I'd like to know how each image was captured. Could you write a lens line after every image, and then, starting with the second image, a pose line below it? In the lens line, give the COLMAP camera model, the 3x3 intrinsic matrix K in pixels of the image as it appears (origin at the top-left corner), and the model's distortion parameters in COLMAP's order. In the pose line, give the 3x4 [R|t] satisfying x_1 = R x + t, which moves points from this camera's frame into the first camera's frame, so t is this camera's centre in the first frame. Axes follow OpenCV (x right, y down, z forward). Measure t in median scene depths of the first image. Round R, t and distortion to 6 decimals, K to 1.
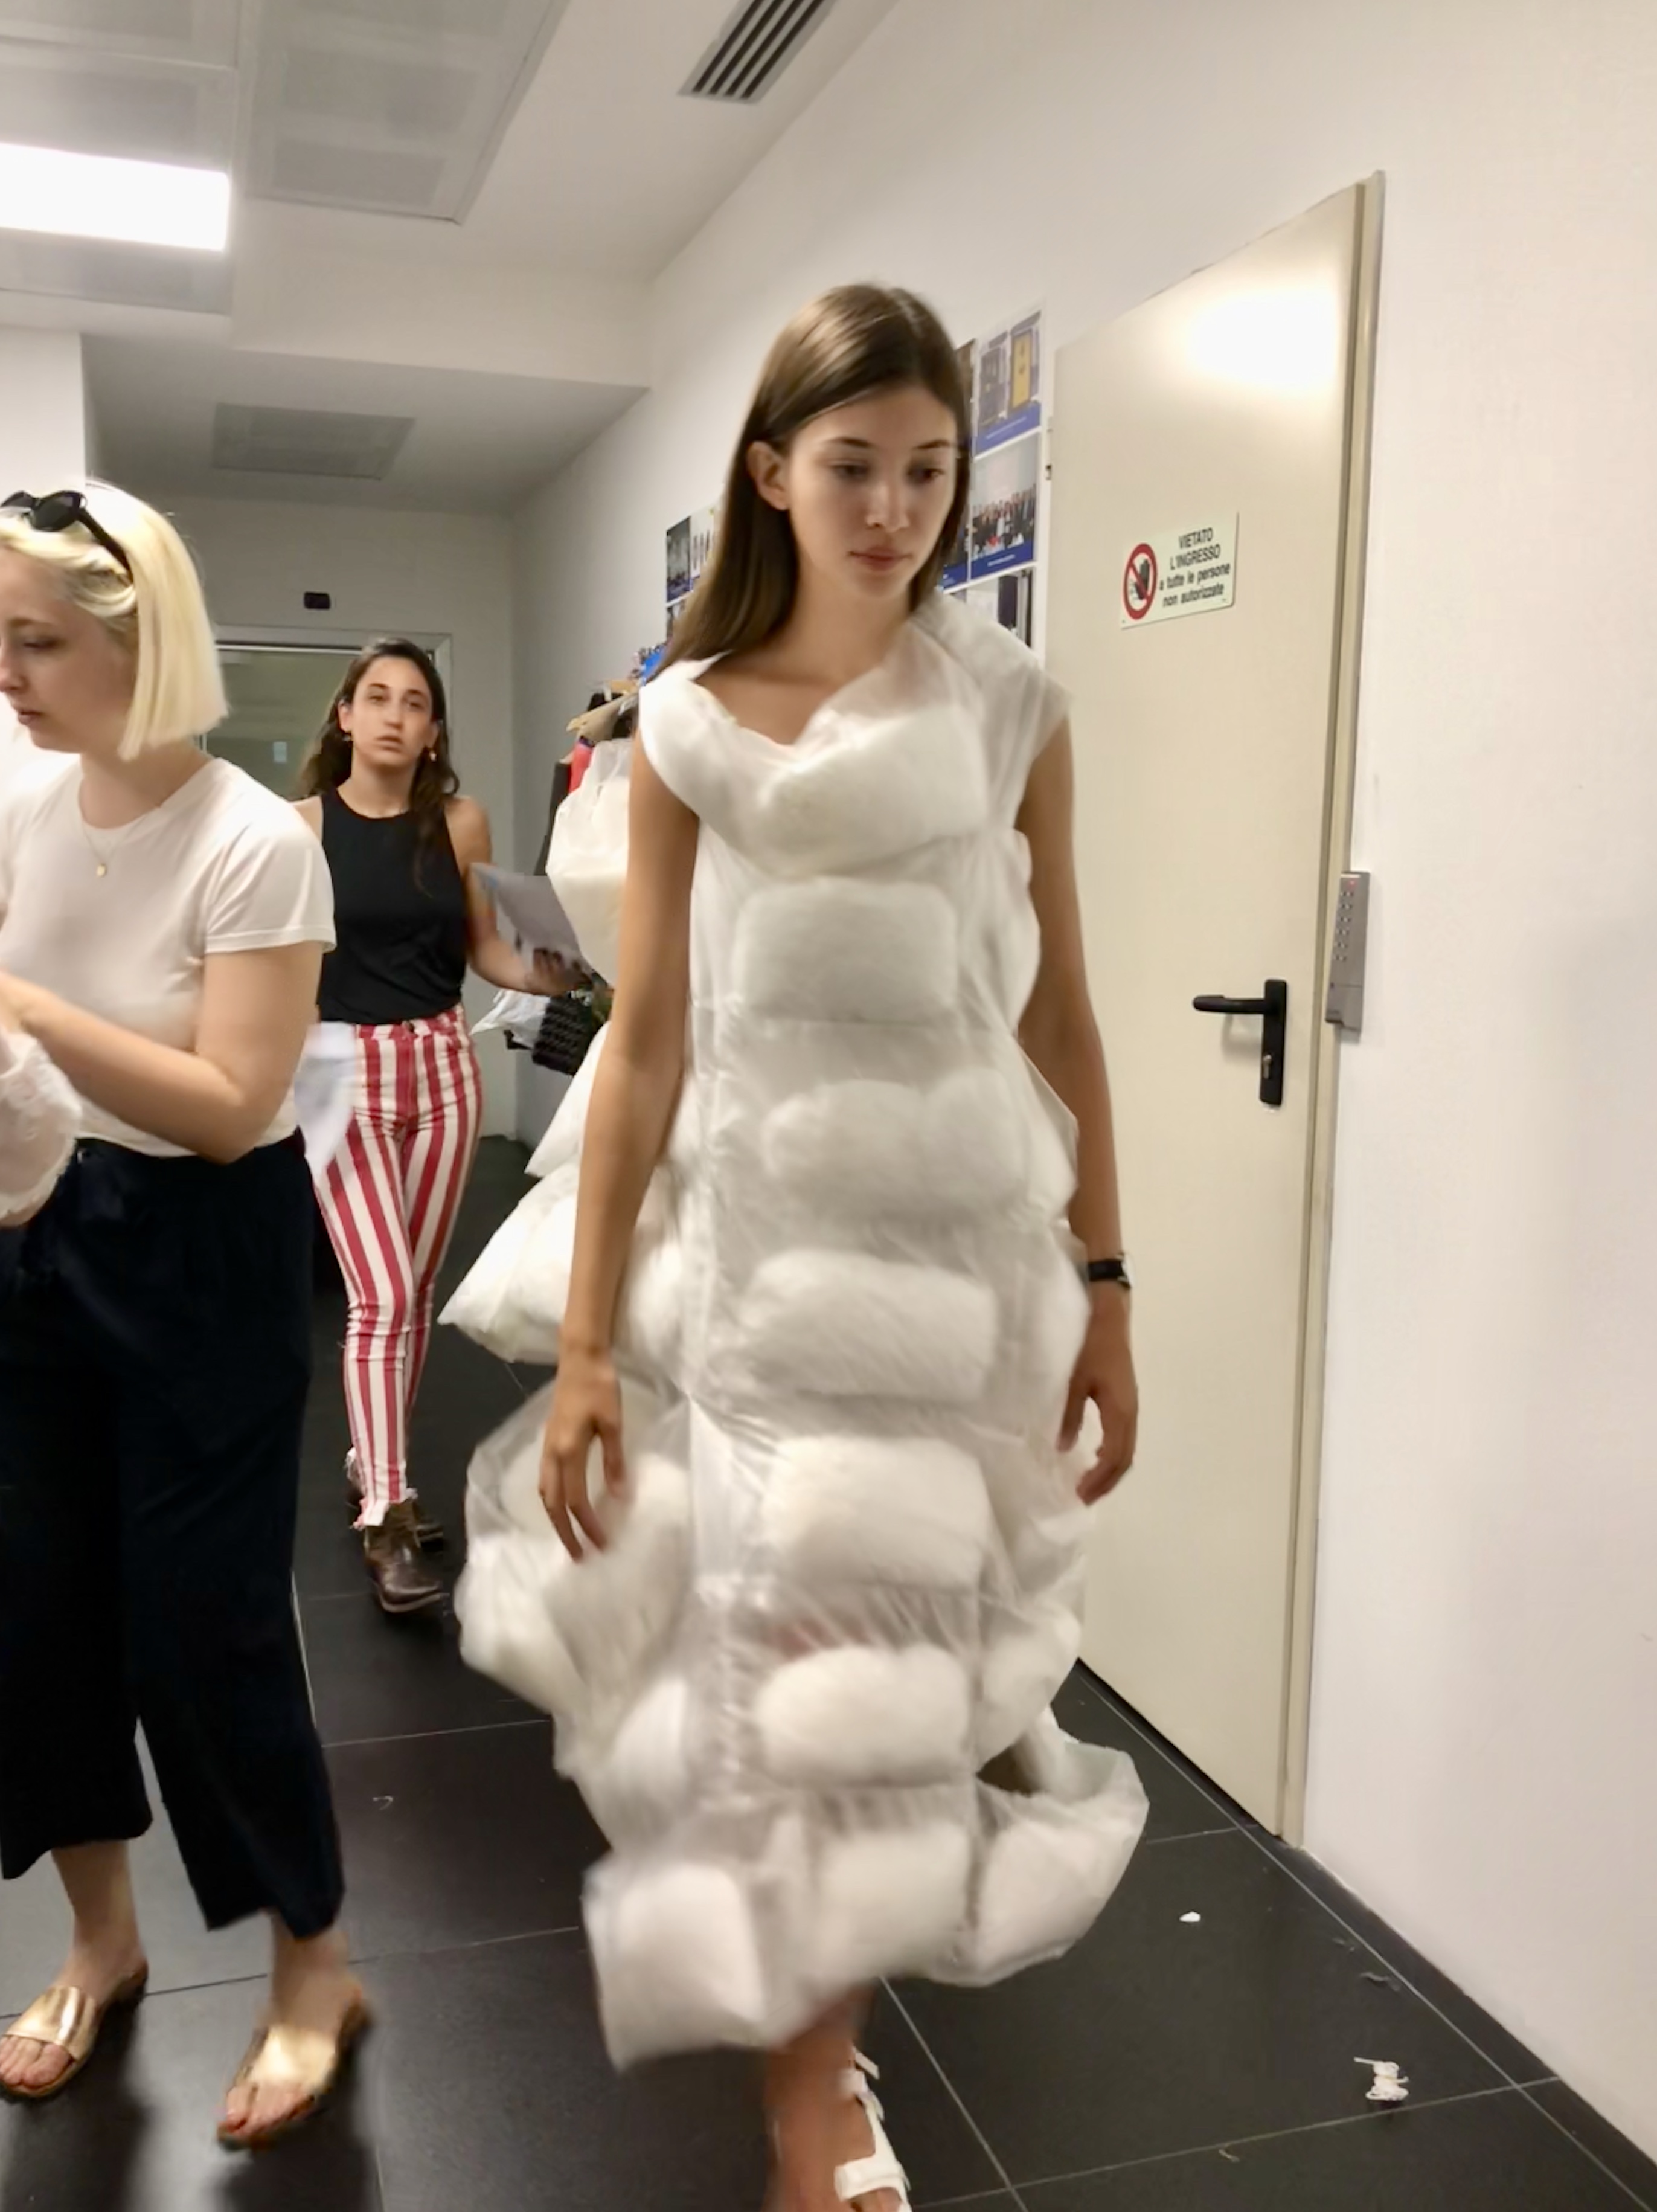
lens RADIAL K [[1987.2, 0, 830.1], [0, 1987.2, 1103.8], [0, 0, 1]] dist [0.001855, 0.017718]
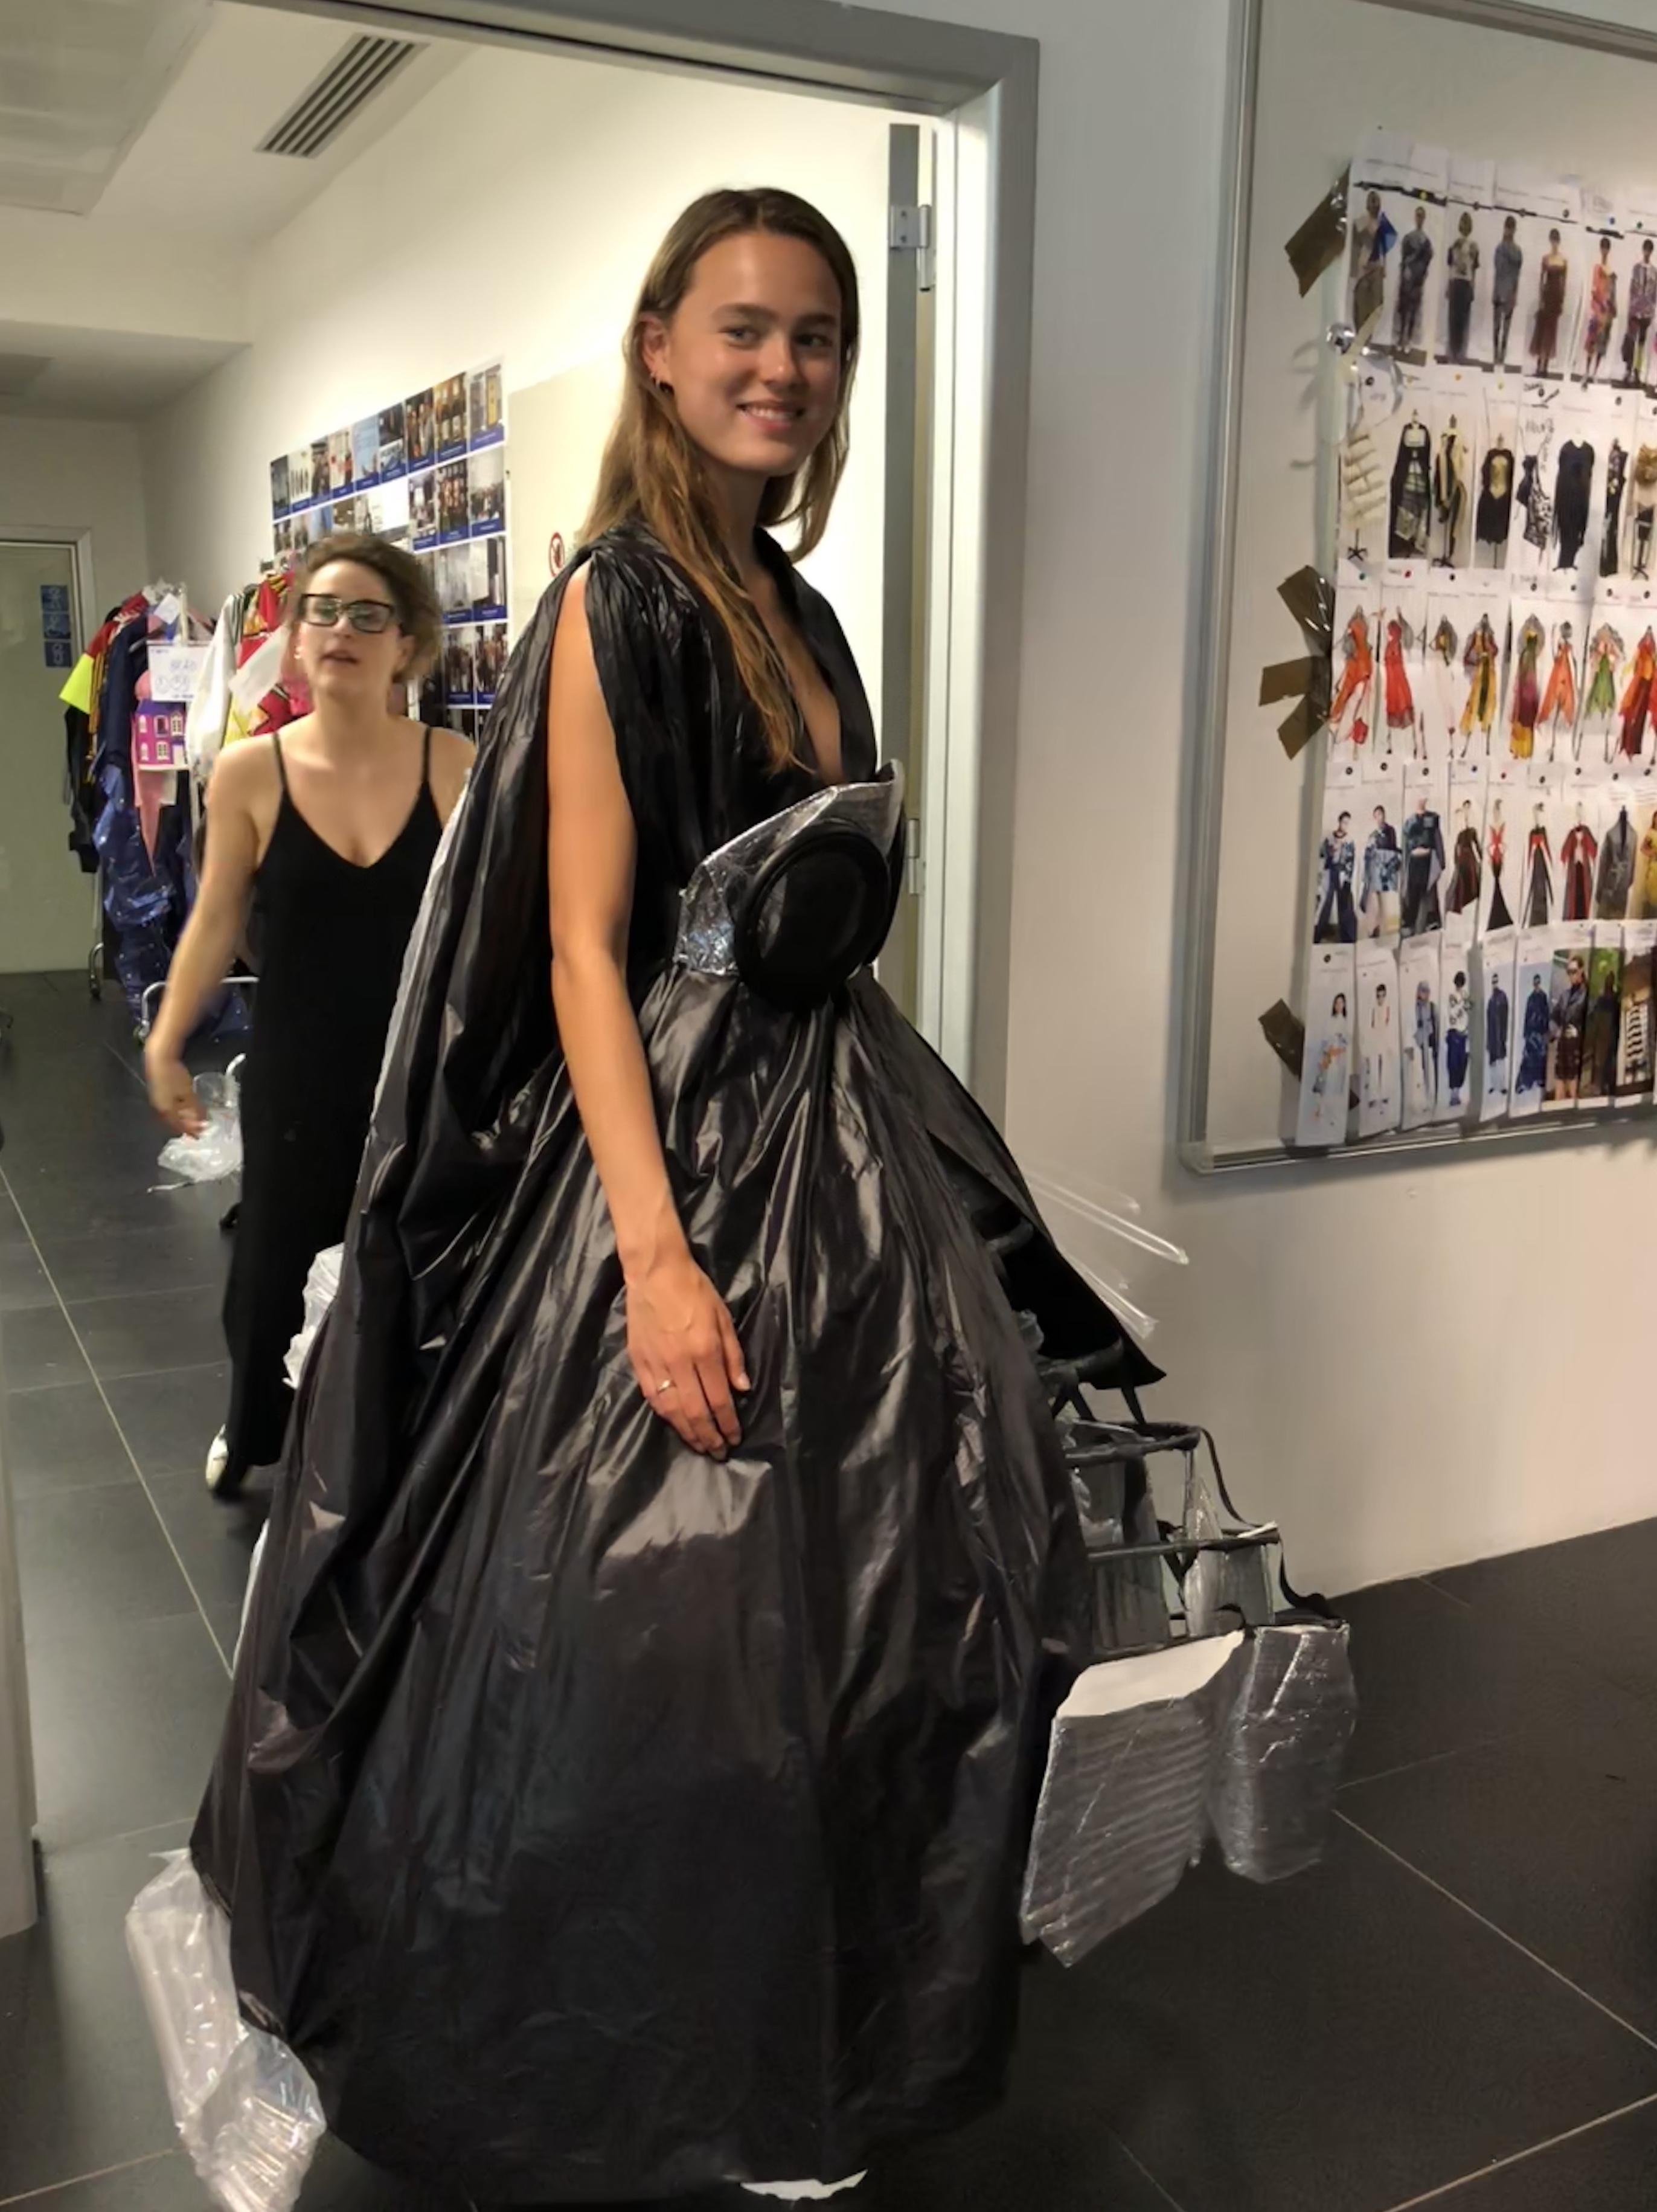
lens RADIAL K [[1987.2, 0, 830.7], [0, 1987.2, 1108.7], [0, 0, 1]] dist [0.001855, 0.017718]
pose [[0.986808, -0.041314, 0.156537, 0.087028], [0.029278, 0.996489, 0.078436, 0.050327], [-0.159228, -0.072818, 0.984553, -0.528361]]
